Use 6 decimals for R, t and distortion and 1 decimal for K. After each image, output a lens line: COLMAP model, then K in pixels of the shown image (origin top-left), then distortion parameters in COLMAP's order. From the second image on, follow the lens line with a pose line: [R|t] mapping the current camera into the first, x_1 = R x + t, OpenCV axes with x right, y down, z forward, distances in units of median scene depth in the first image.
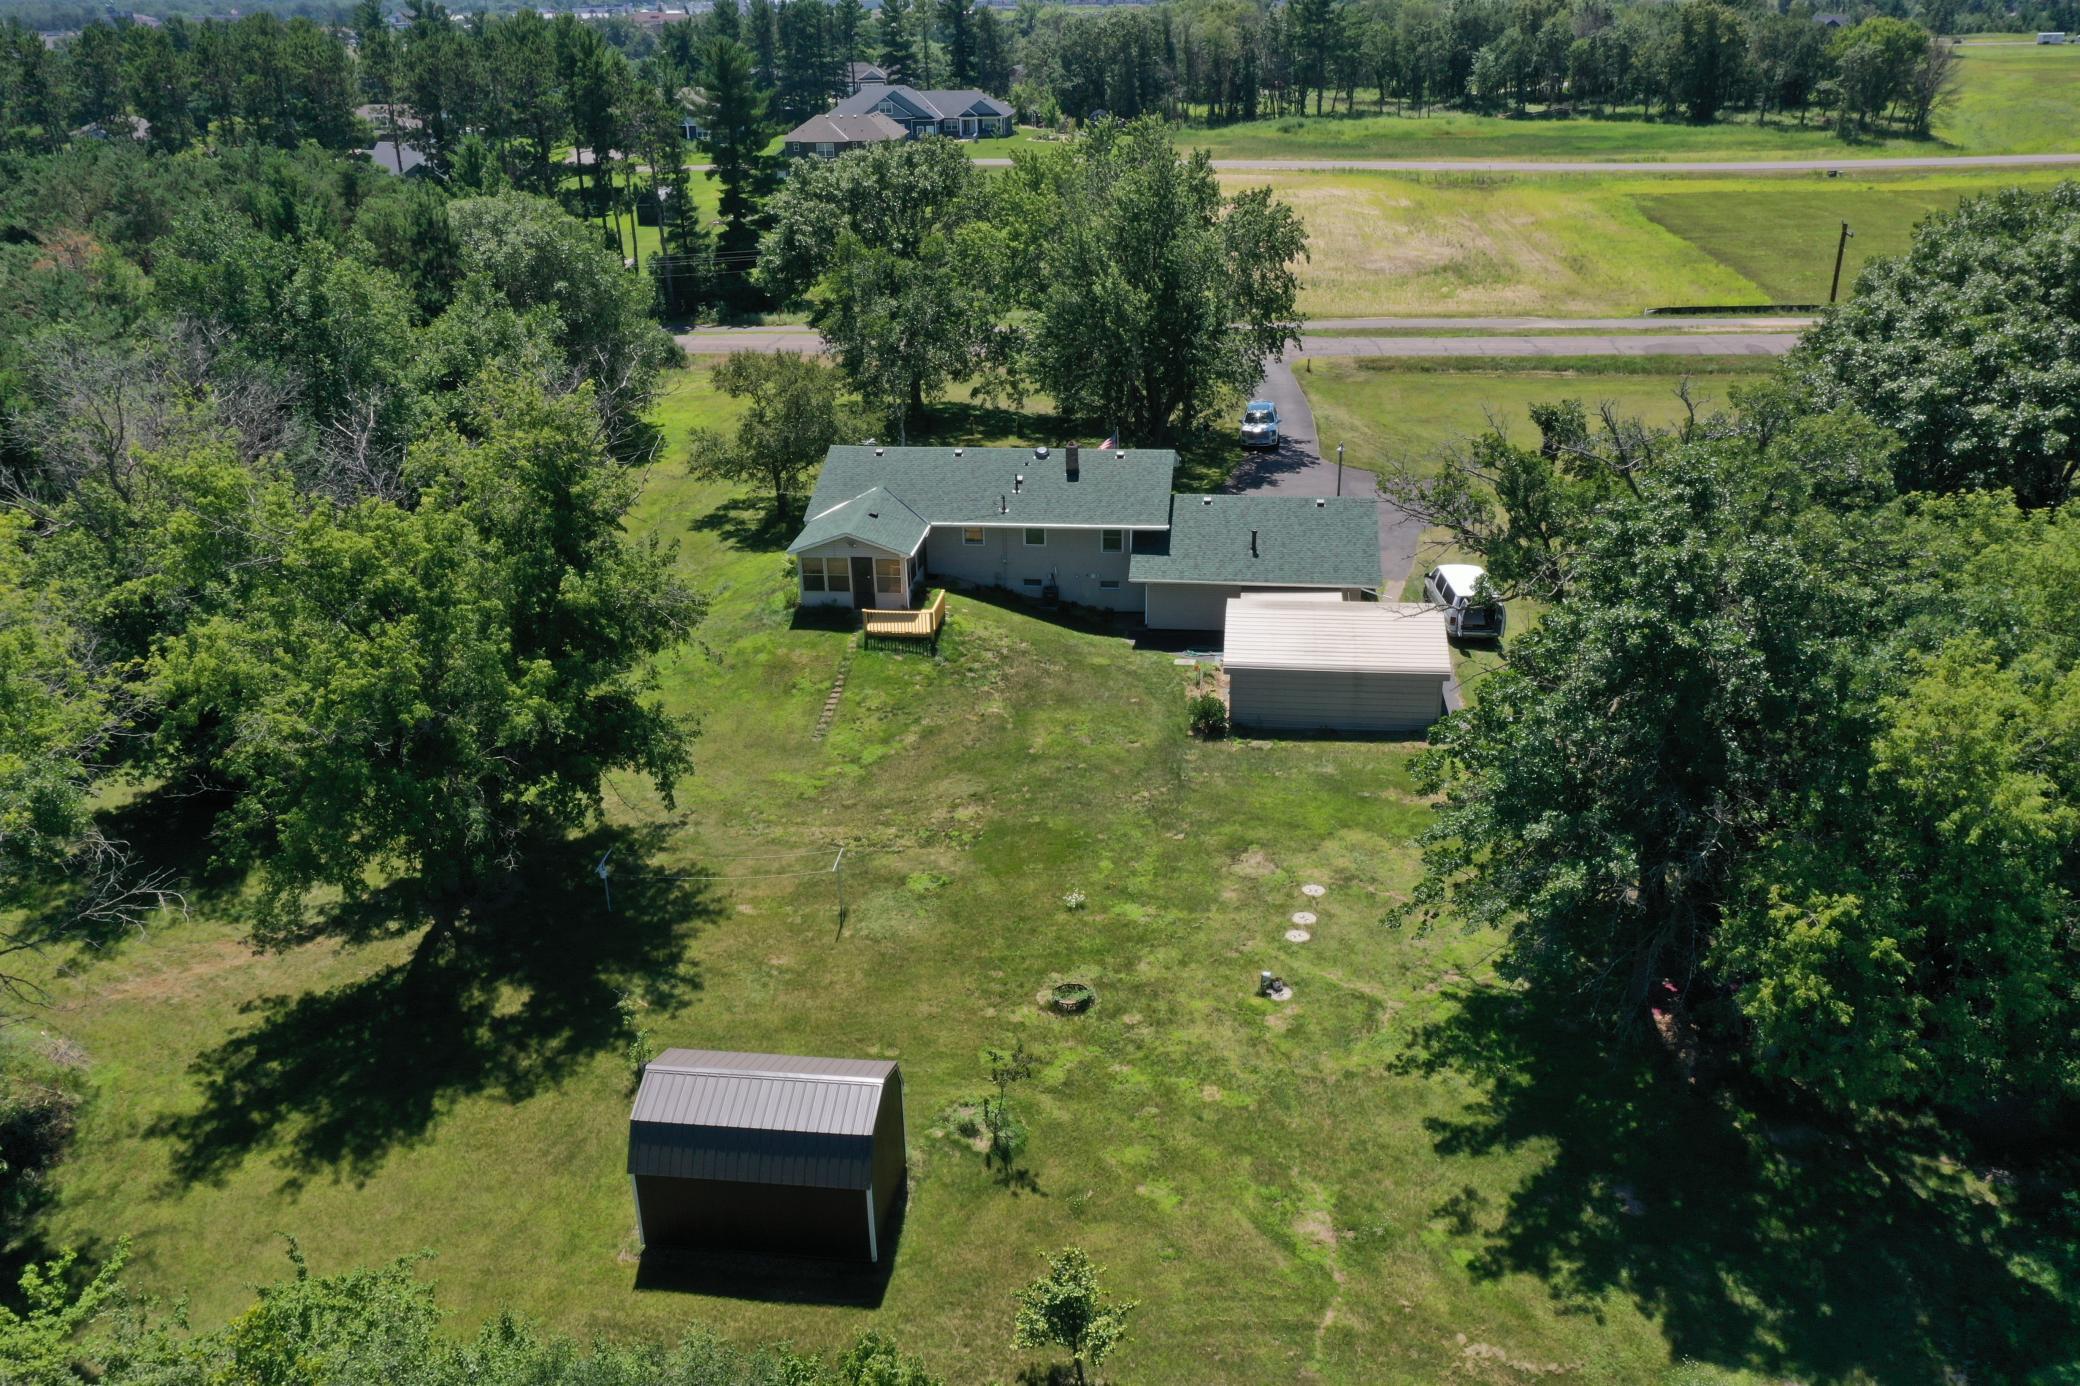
lens RADIAL K [[1629.2, 0, 1040.0], [0, 1629.2, 693.0], [0, 0, 1]] dist [0.005005, 0.006542]
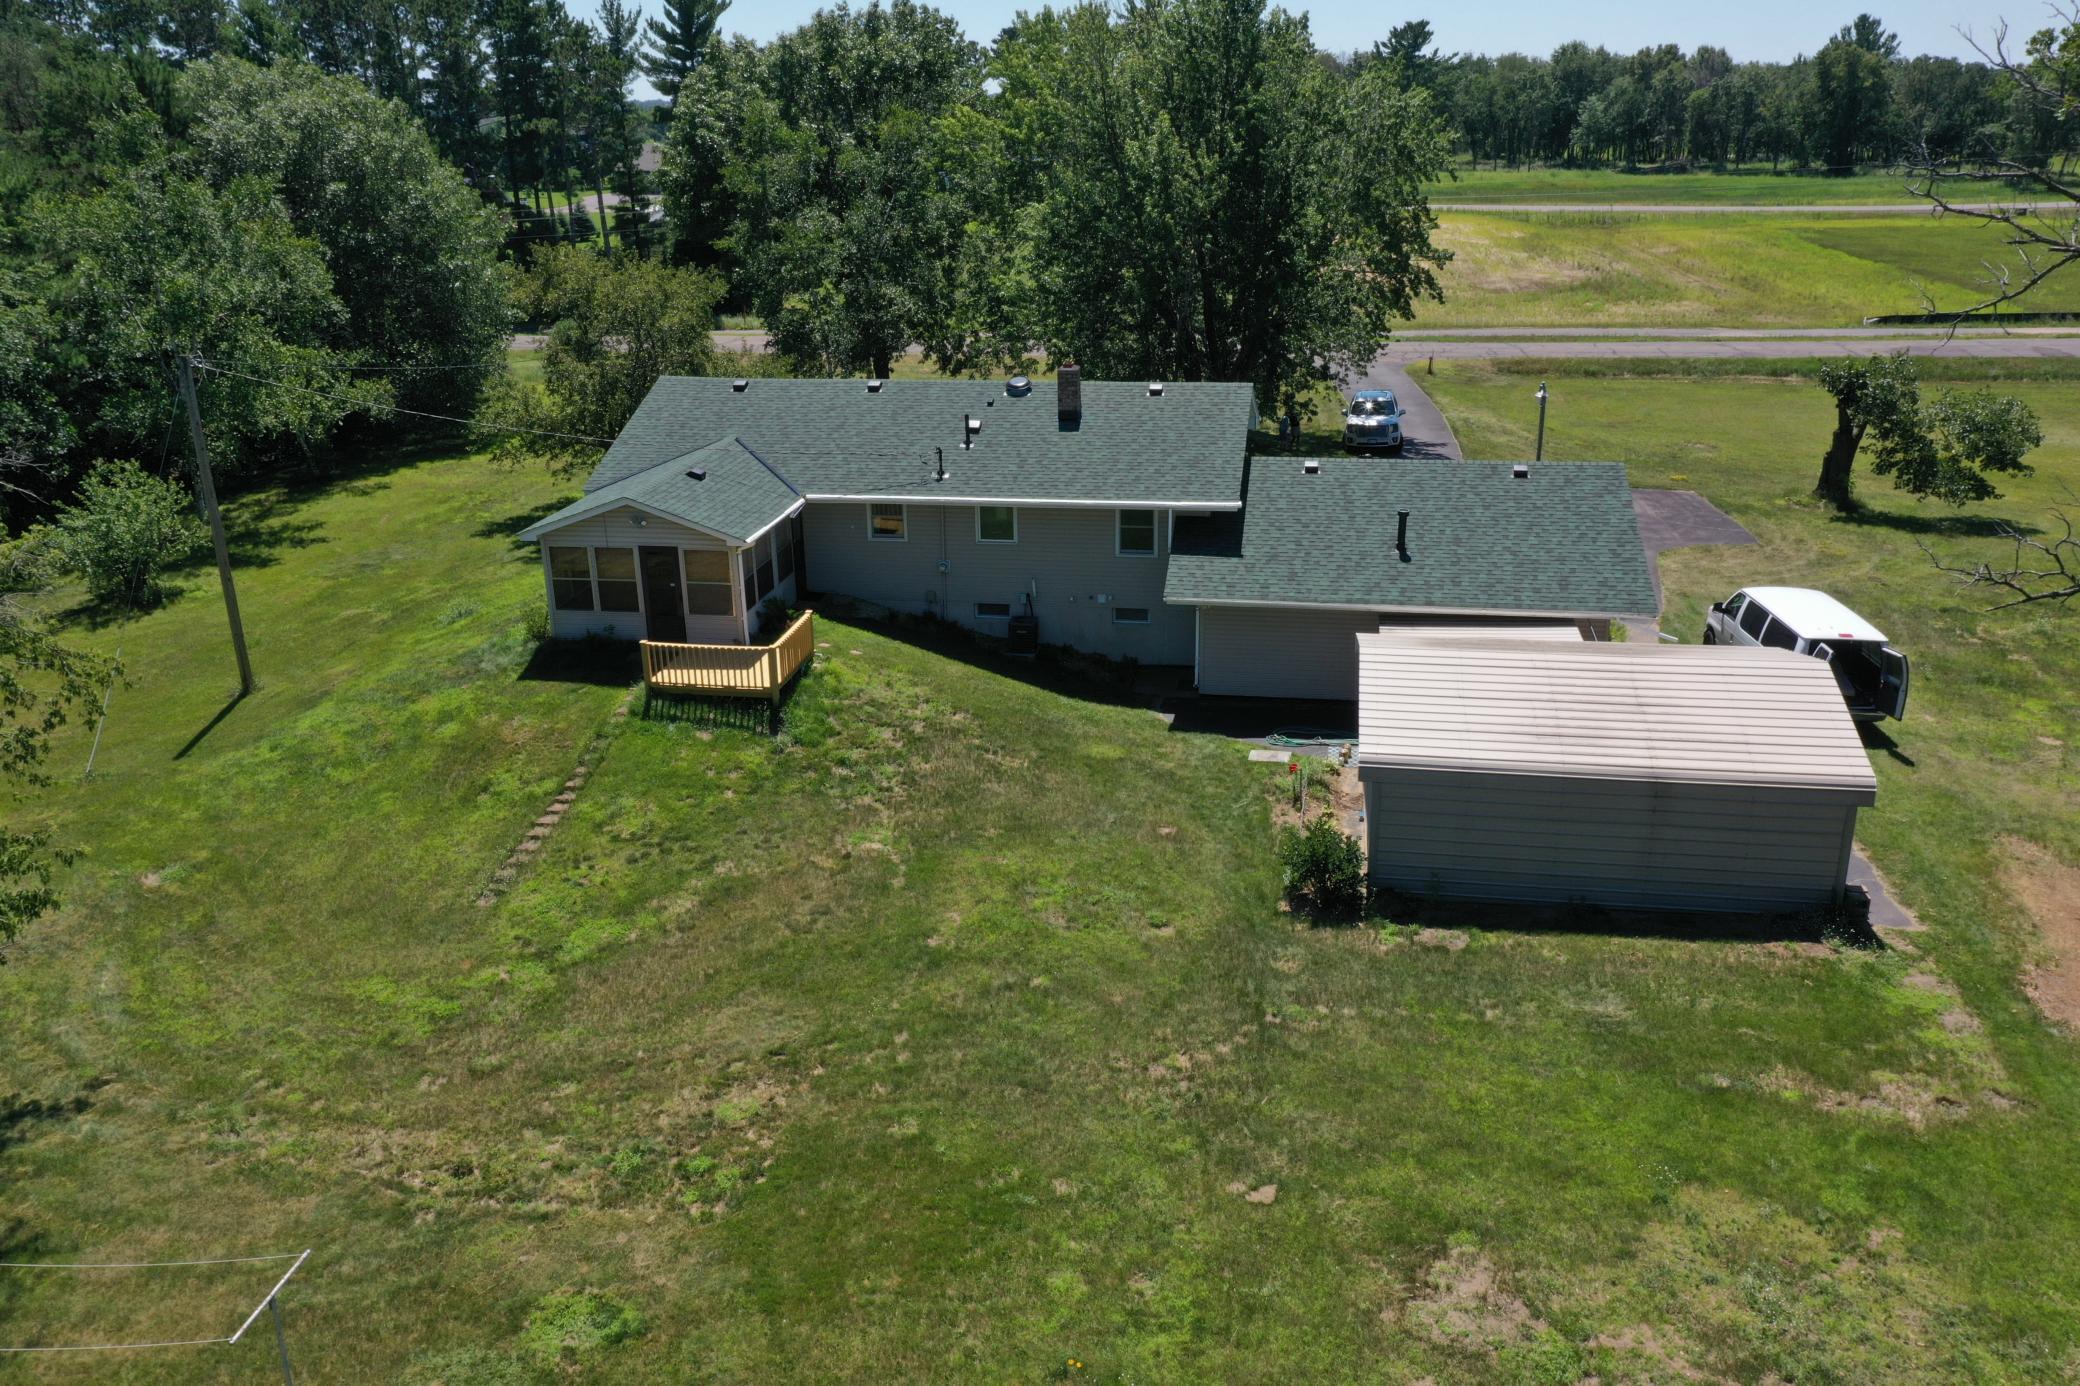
lens RADIAL K [[1629.2, 0, 1040.0], [0, 1629.2, 693.0], [0, 0, 1]] dist [0.005005, 0.006542]
pose [[0.999066, 0.018616, -0.039006, 0.036278], [-0.021110, 0.997692, -0.064535, -0.004248], [0.037715, 0.065299, 0.997153, 0.483158]]
